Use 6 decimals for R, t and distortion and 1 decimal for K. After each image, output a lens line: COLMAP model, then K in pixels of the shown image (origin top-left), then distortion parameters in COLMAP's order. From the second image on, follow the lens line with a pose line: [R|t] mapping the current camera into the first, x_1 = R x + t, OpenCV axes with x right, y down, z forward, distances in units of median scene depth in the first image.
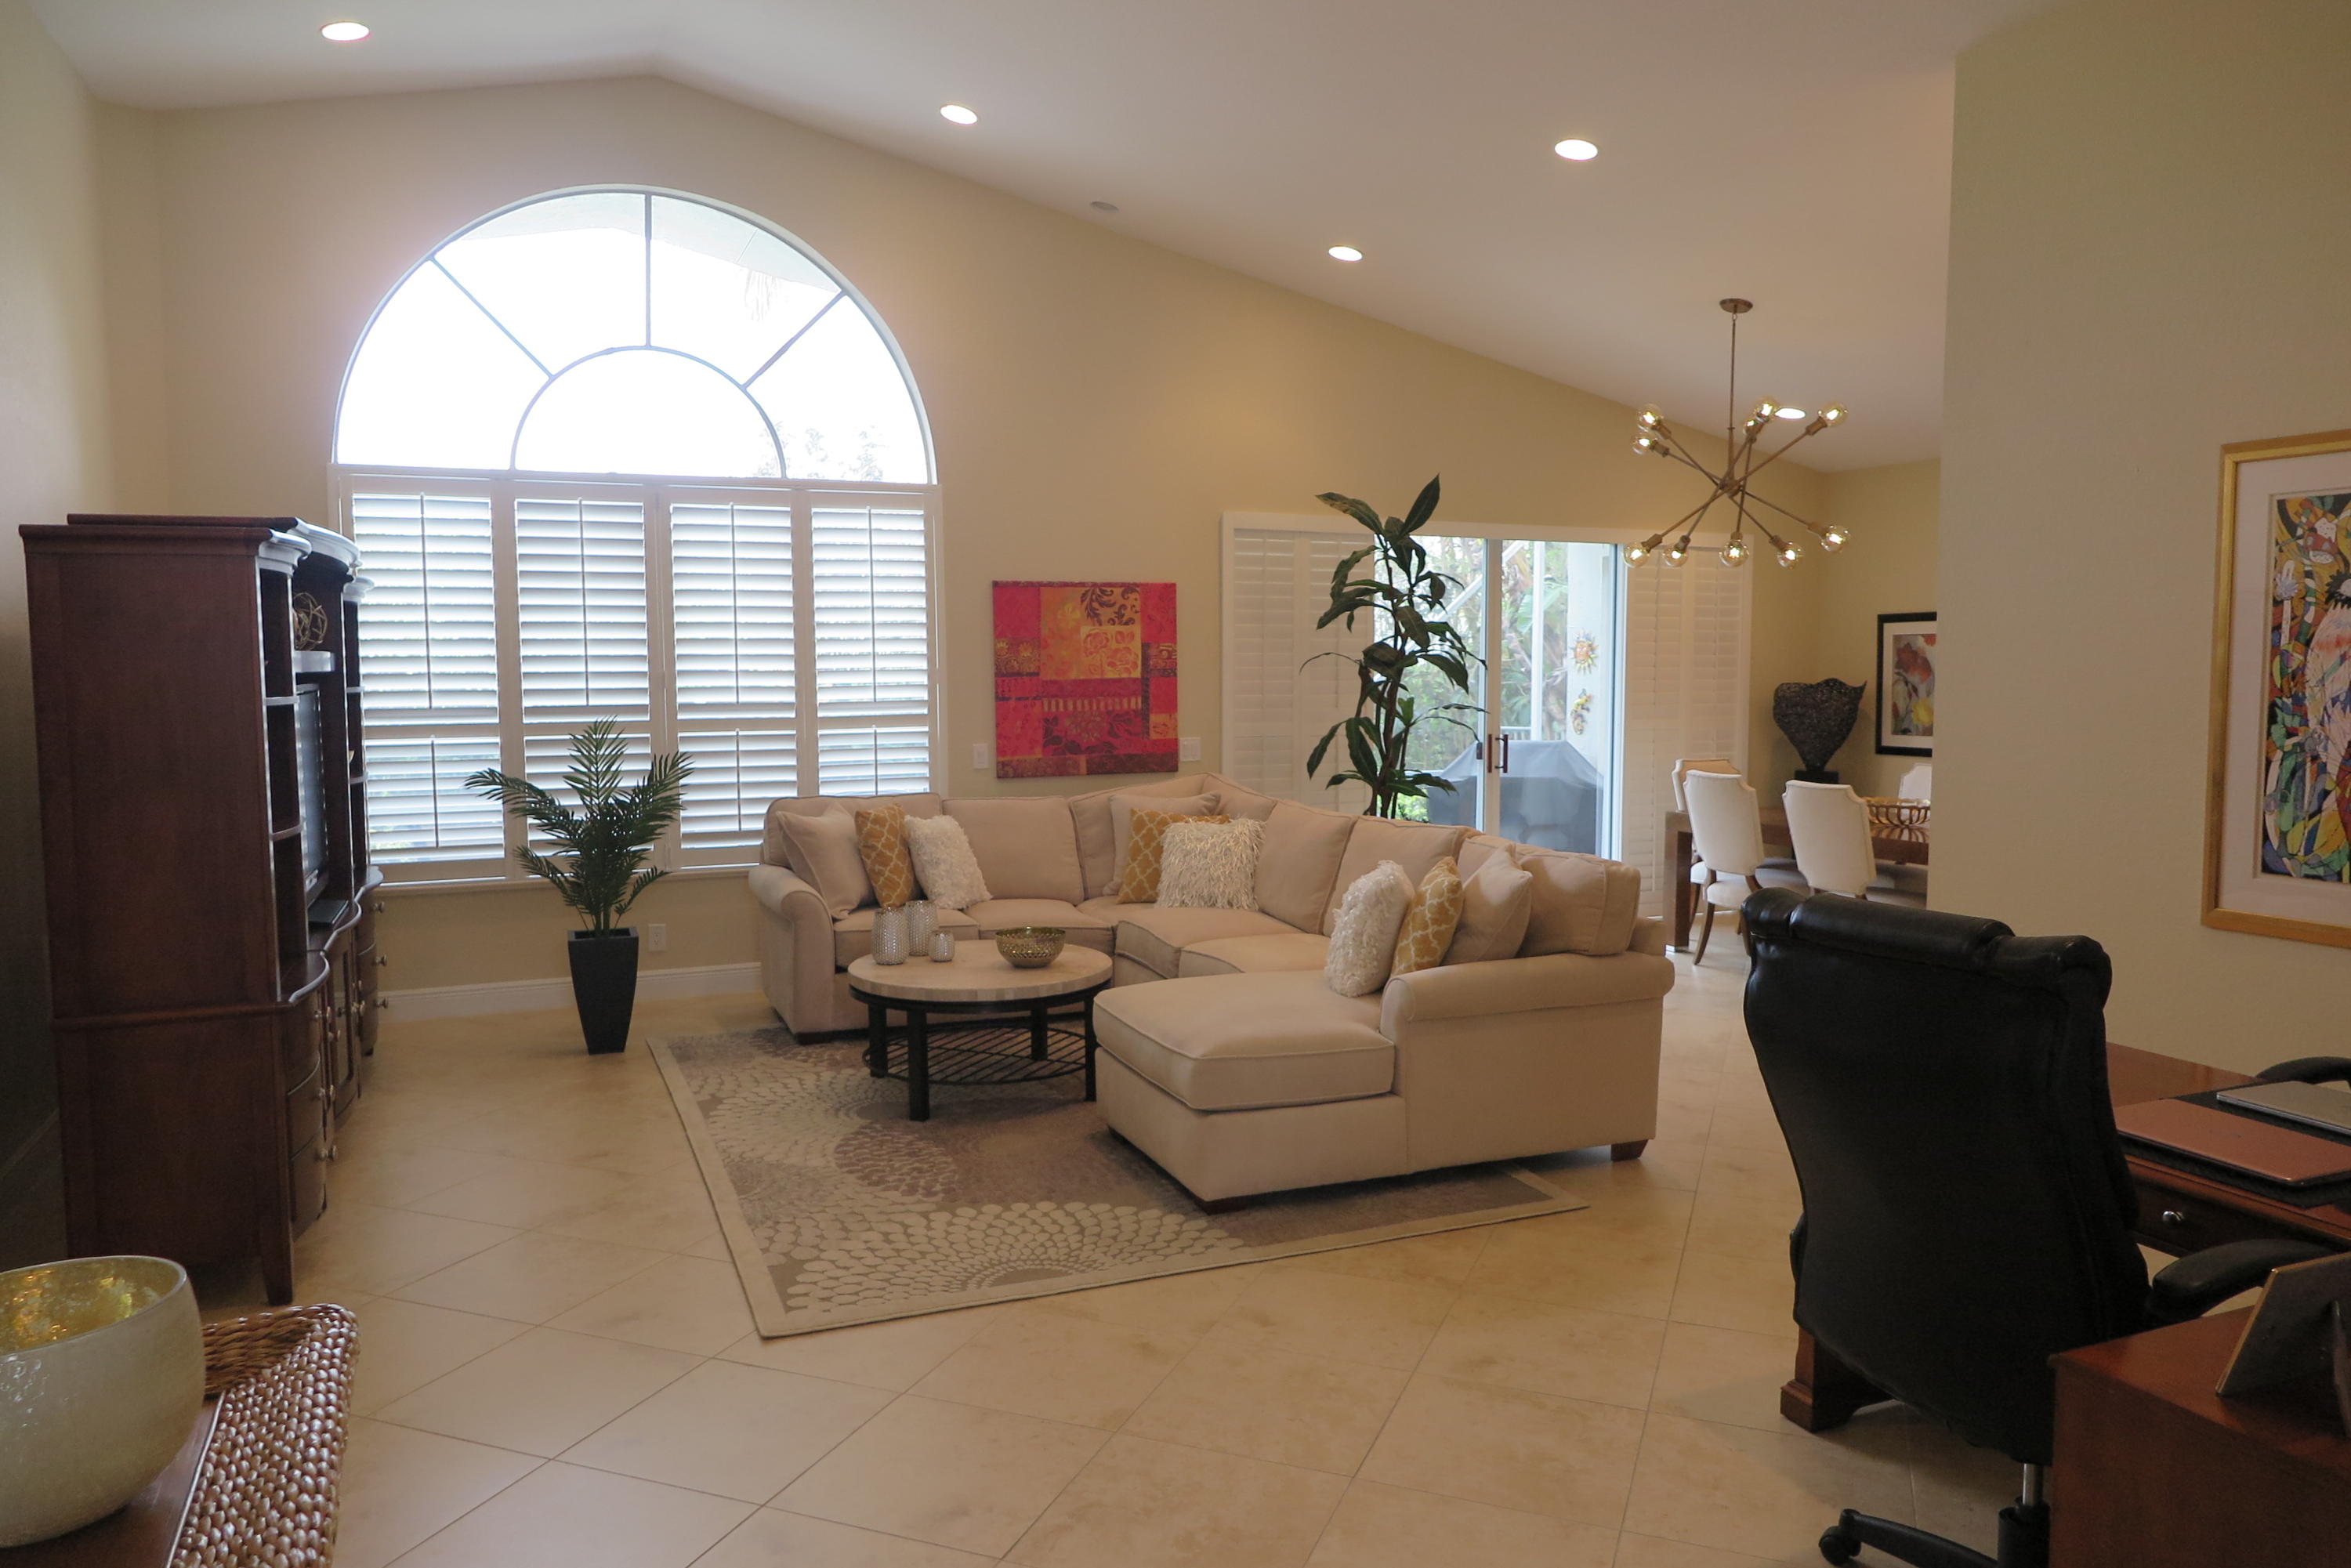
lens RADIAL K [[1642.9, 0, 1175.5], [0, 1642.9, 784.0], [0, 0, 1]] dist [-0.039517, 0.002381]
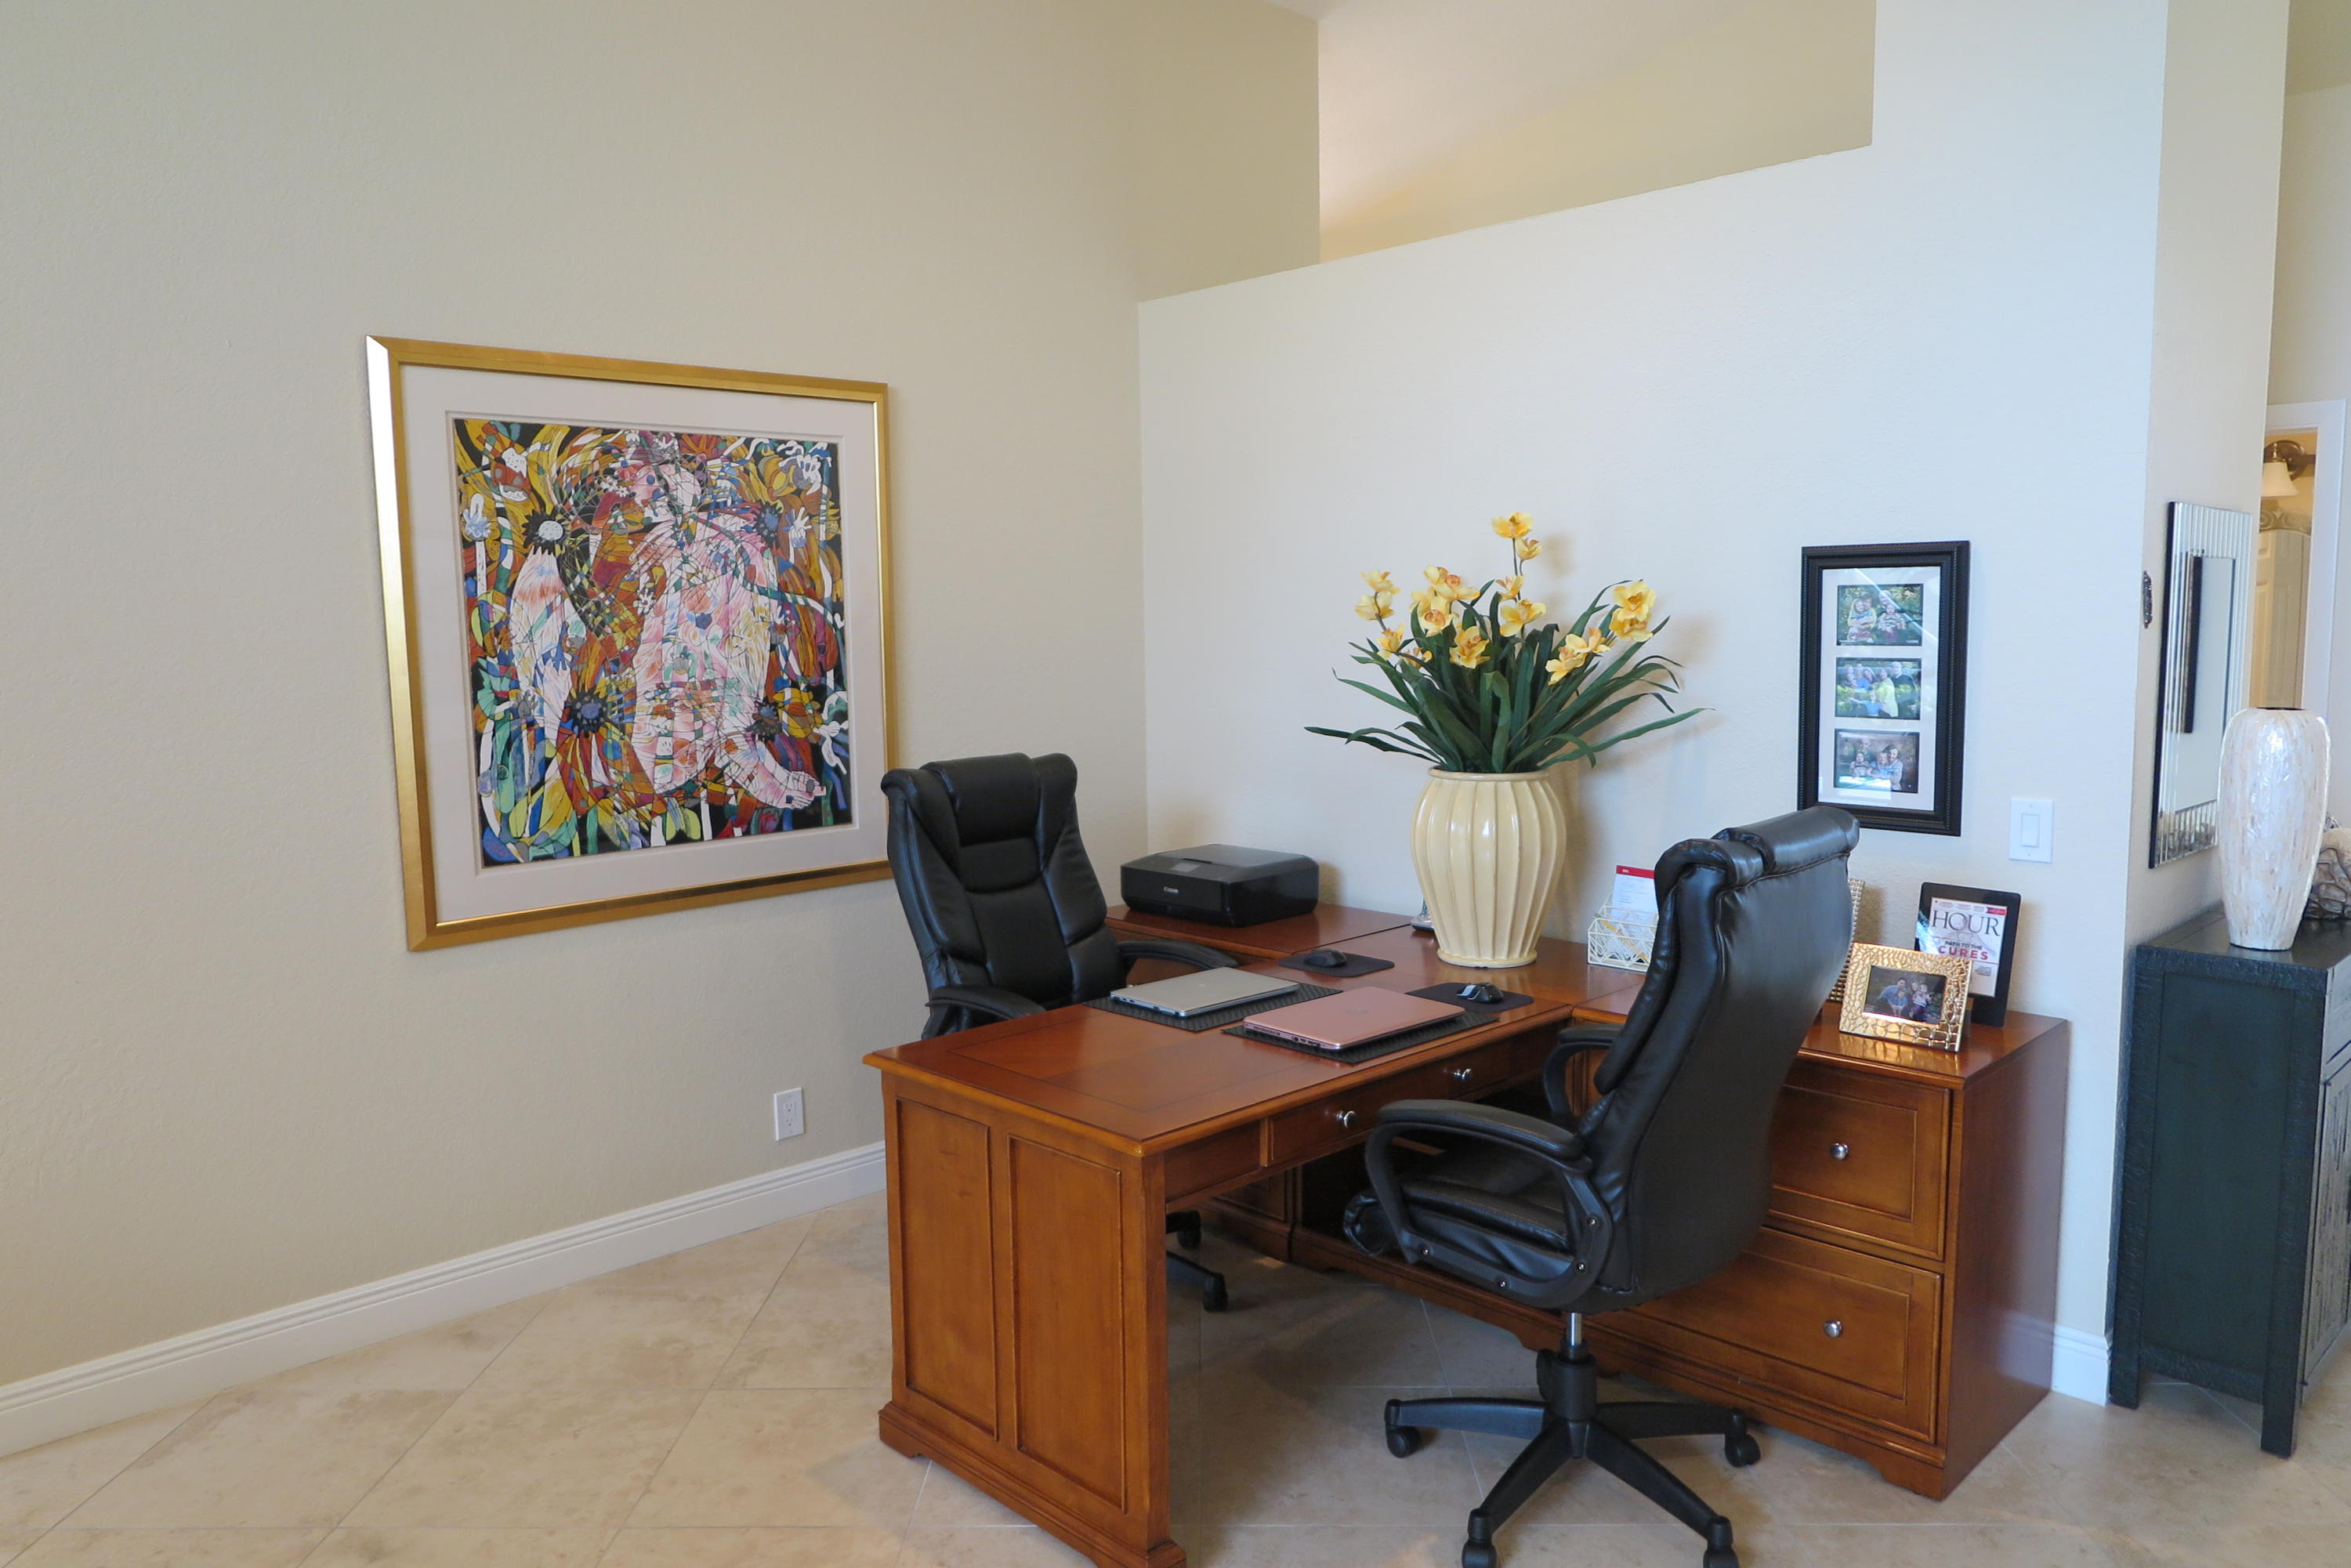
lens RADIAL K [[1623.7, 0, 1173.3], [0, 1623.7, 781.5], [0, 0, 1]] dist [-0.006932, 0.009047]
pose [[-0.368998, -0.092516, 0.924814, -0.522803], [0.088044, 0.987080, 0.133874, -0.156708], [-0.925250, 0.130824, -0.356085, 2.144187]]
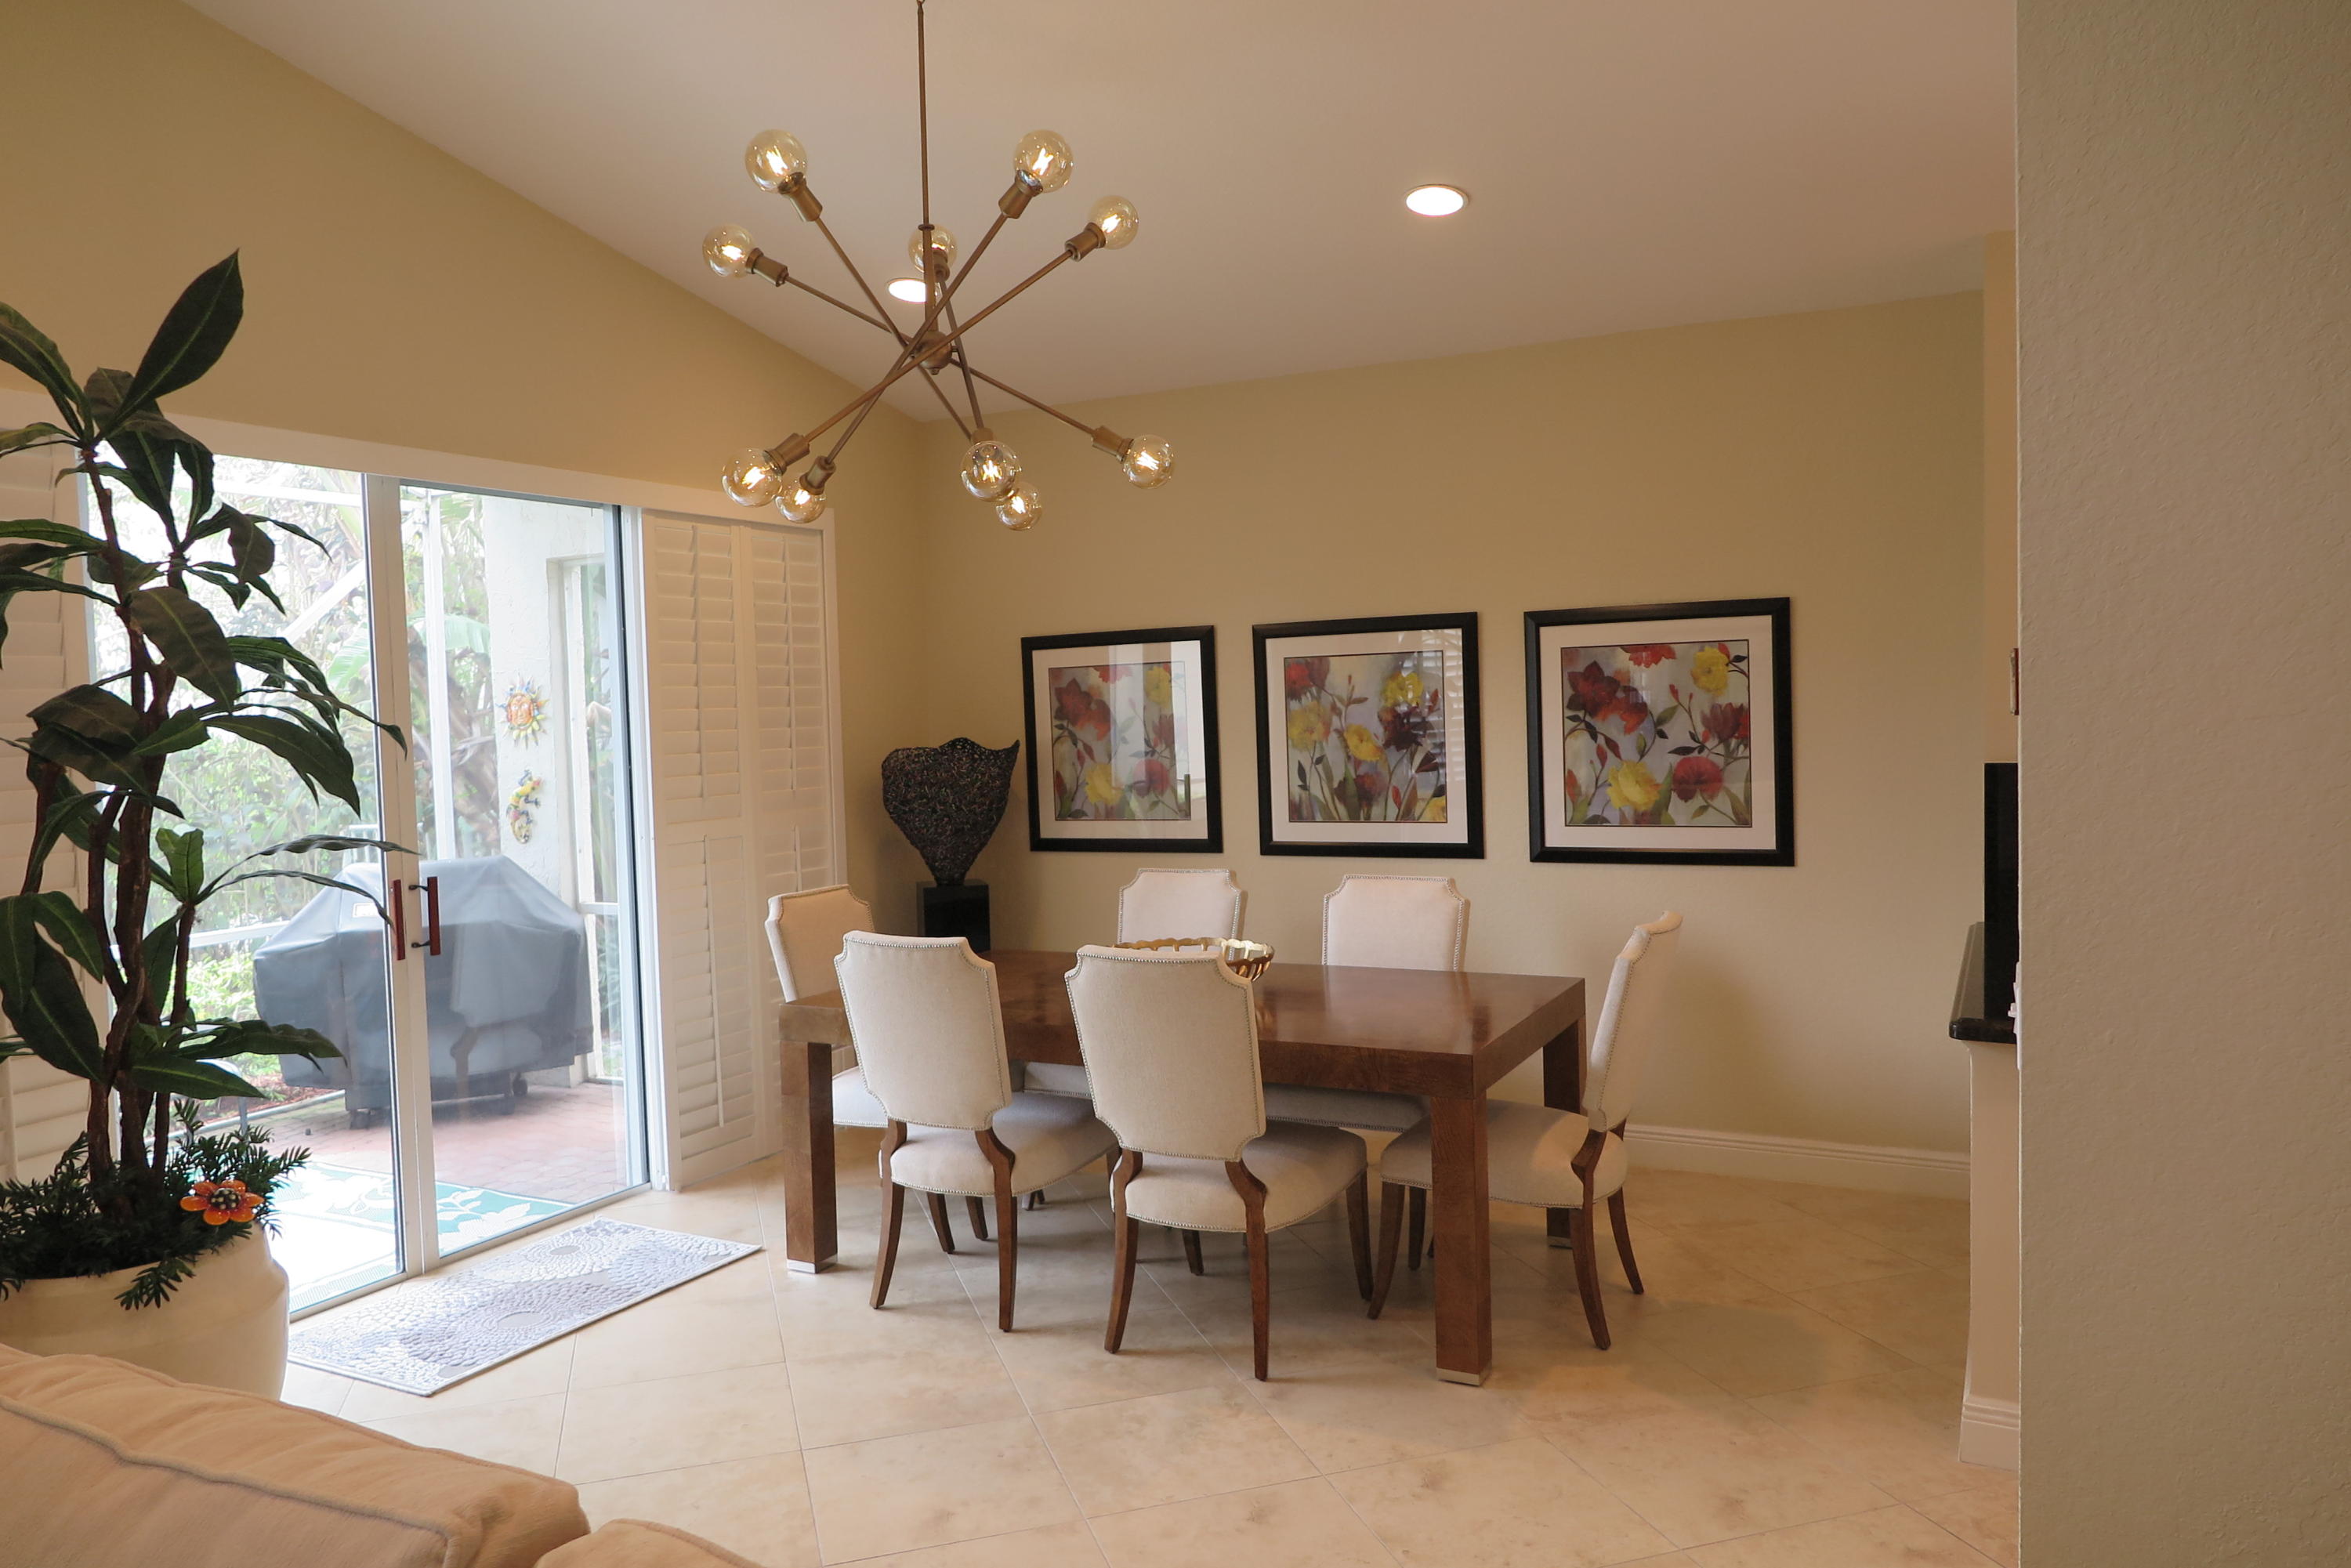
lens RADIAL K [[1623.7, 0, 1173.3], [0, 1623.7, 781.5], [0, 0, 1]] dist [-0.006932, 0.009047]
pose [[0.779677, -0.052645, 0.623965, 0.083815], [0.077143, 0.996944, -0.012280, -0.040507], [-0.621412, 0.057709, 0.781356, 0.545785]]
